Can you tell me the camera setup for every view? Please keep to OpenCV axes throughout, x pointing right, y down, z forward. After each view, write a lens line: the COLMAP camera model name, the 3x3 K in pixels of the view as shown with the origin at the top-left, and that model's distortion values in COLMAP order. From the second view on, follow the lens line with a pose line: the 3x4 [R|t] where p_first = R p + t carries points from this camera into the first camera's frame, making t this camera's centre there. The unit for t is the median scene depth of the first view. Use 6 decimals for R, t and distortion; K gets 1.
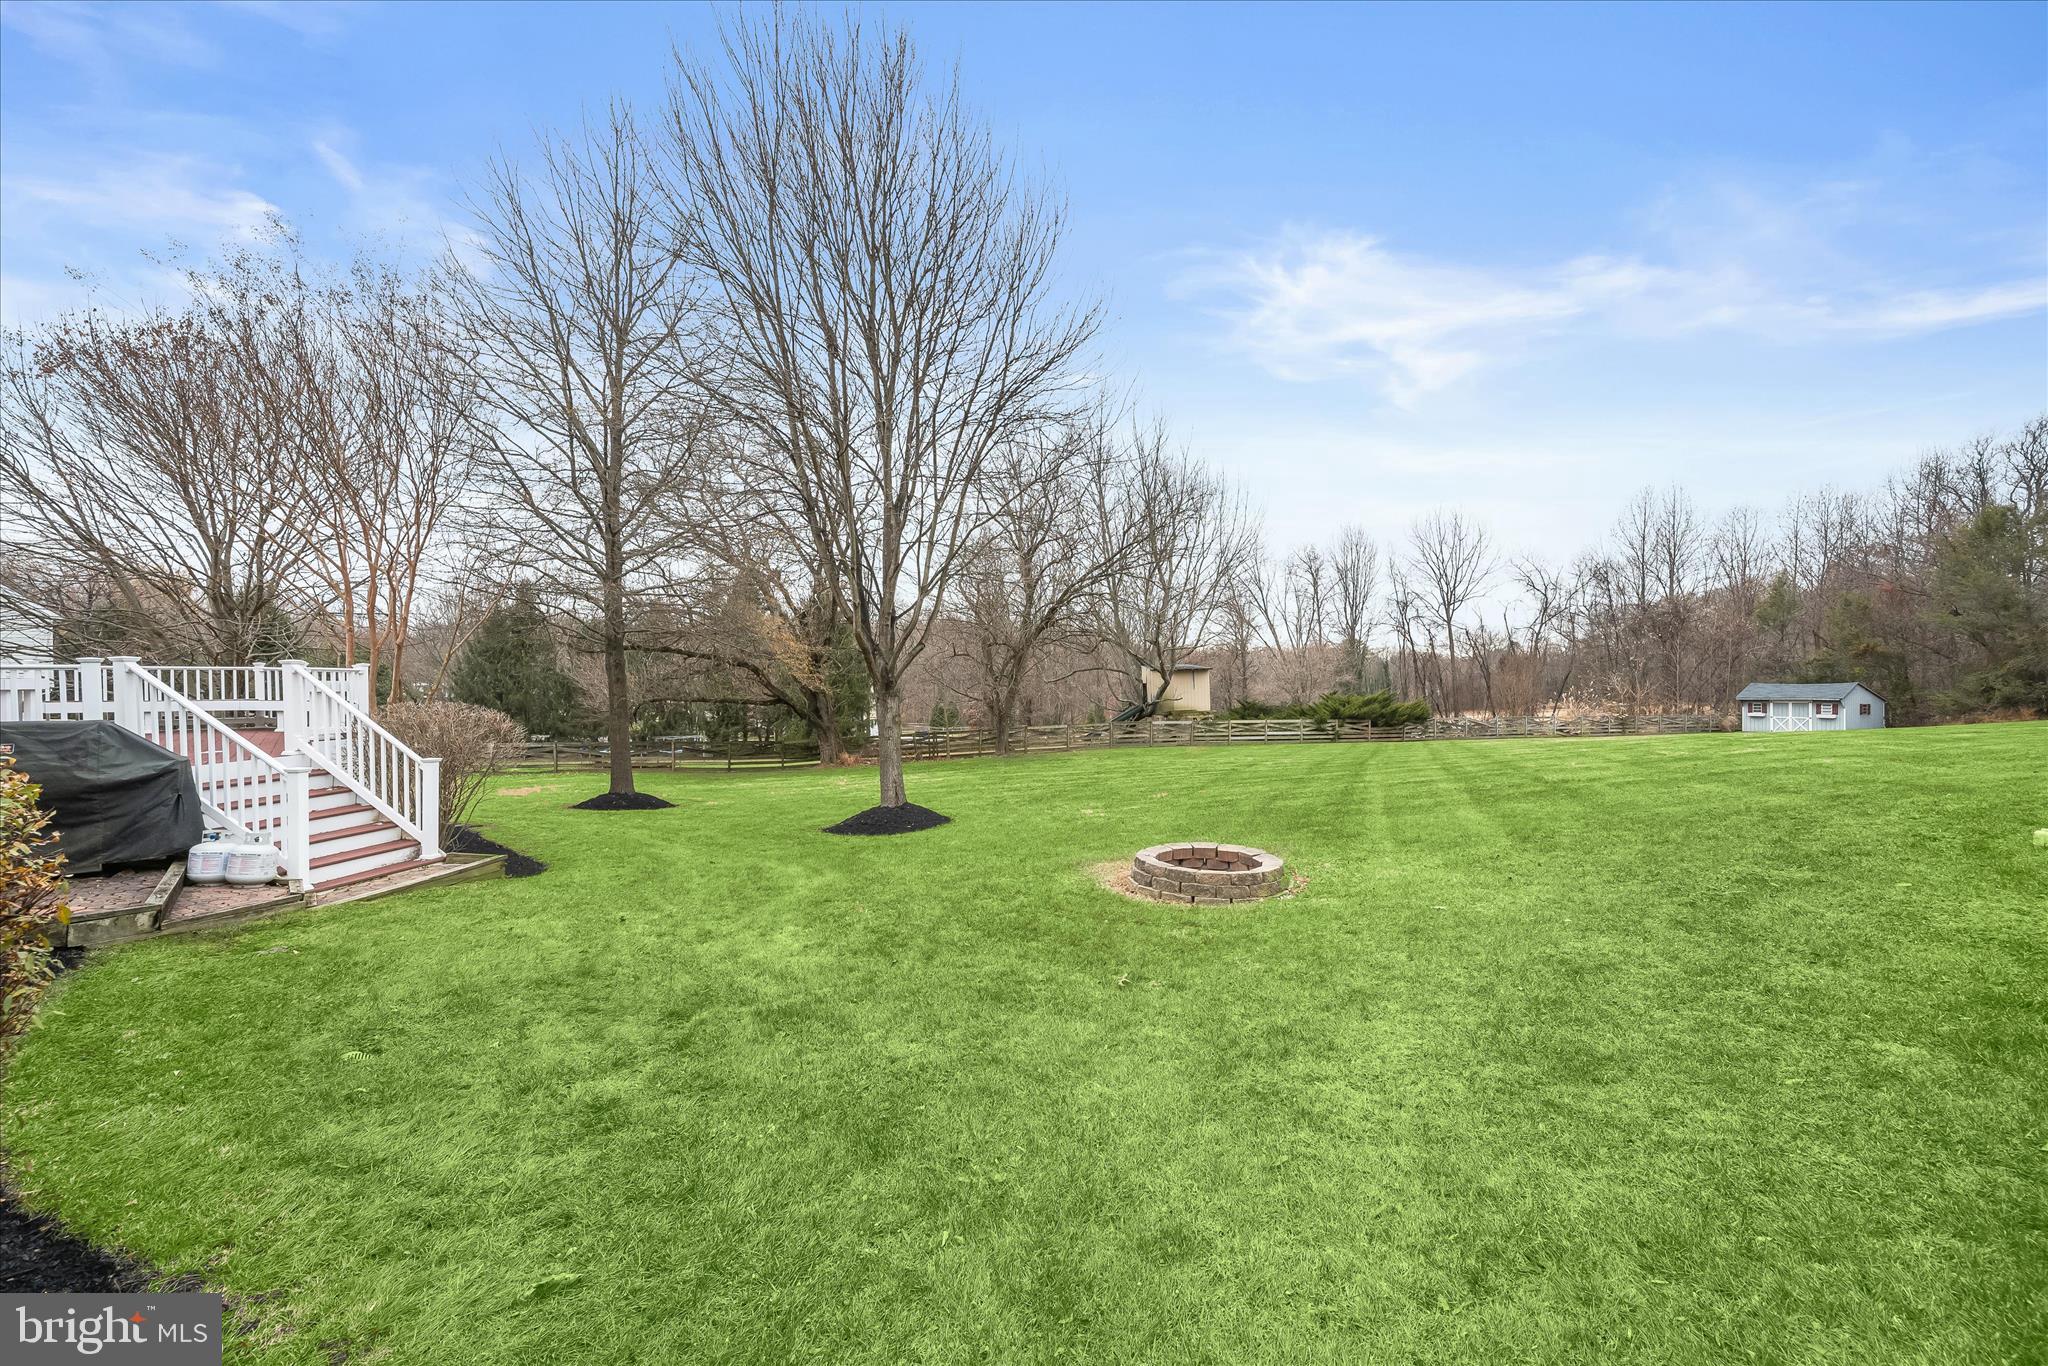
lens RADIAL K [[813.0, 0, 1025.0], [0, 813.0, 689.8], [0, 0, 1]] dist [0.000441, -0.000080]
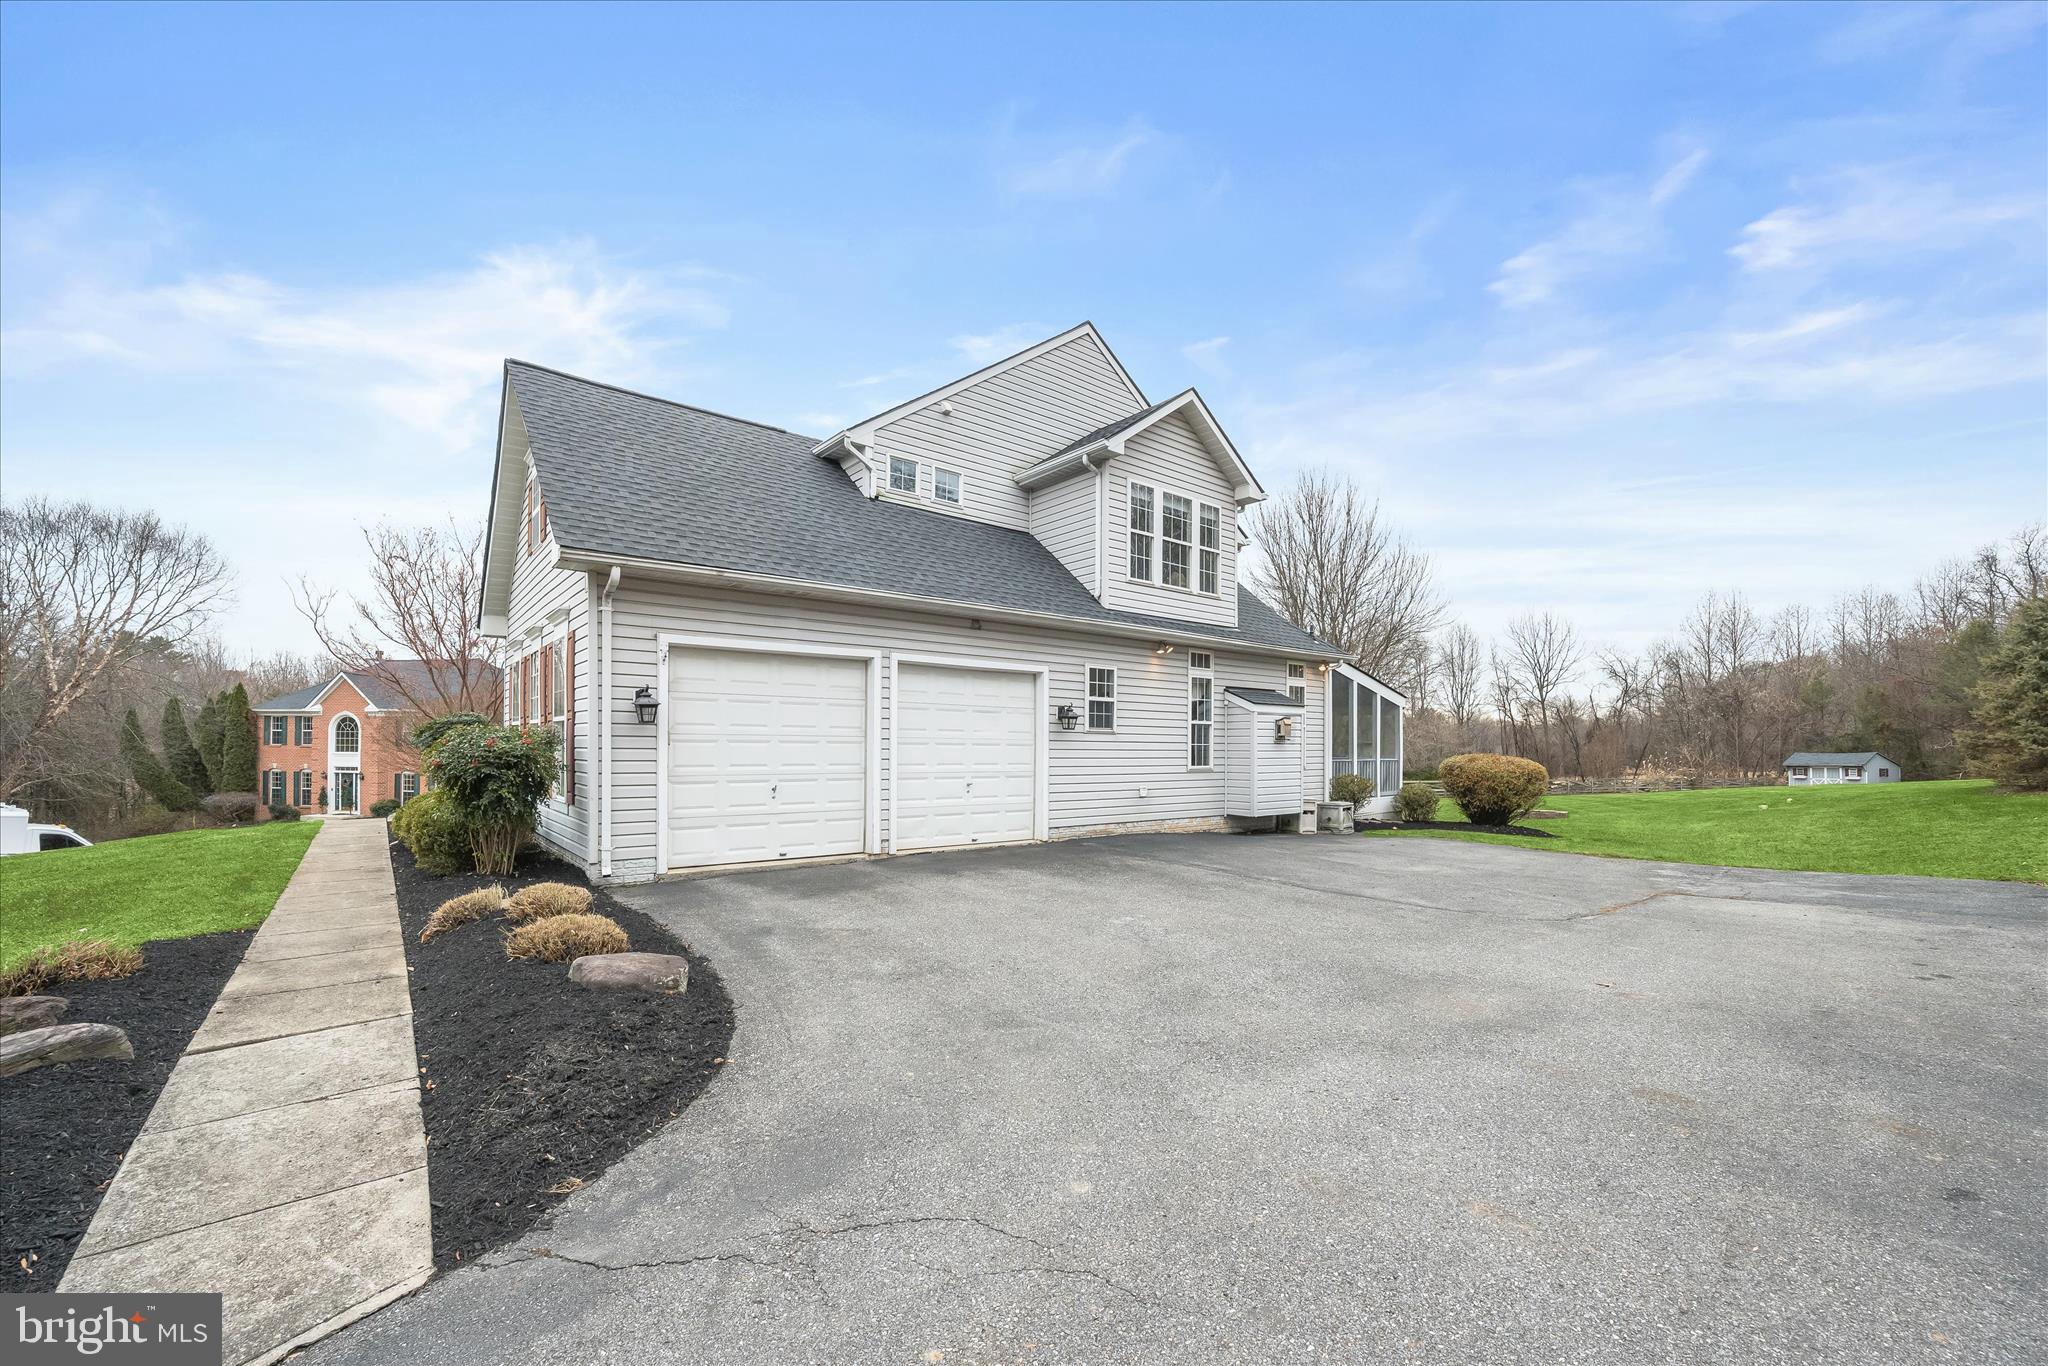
lens RADIAL K [[813.0, 0, 1015.9], [0, 813.0, 744.1], [0, 0, 1]] dist [0.000441, -0.000080]
pose [[0.997874, -0.007575, -0.064730, -0.198186], [0.006672, 0.999878, -0.014157, -0.008665], [0.064830, 0.013695, 0.997802, -0.280987]]
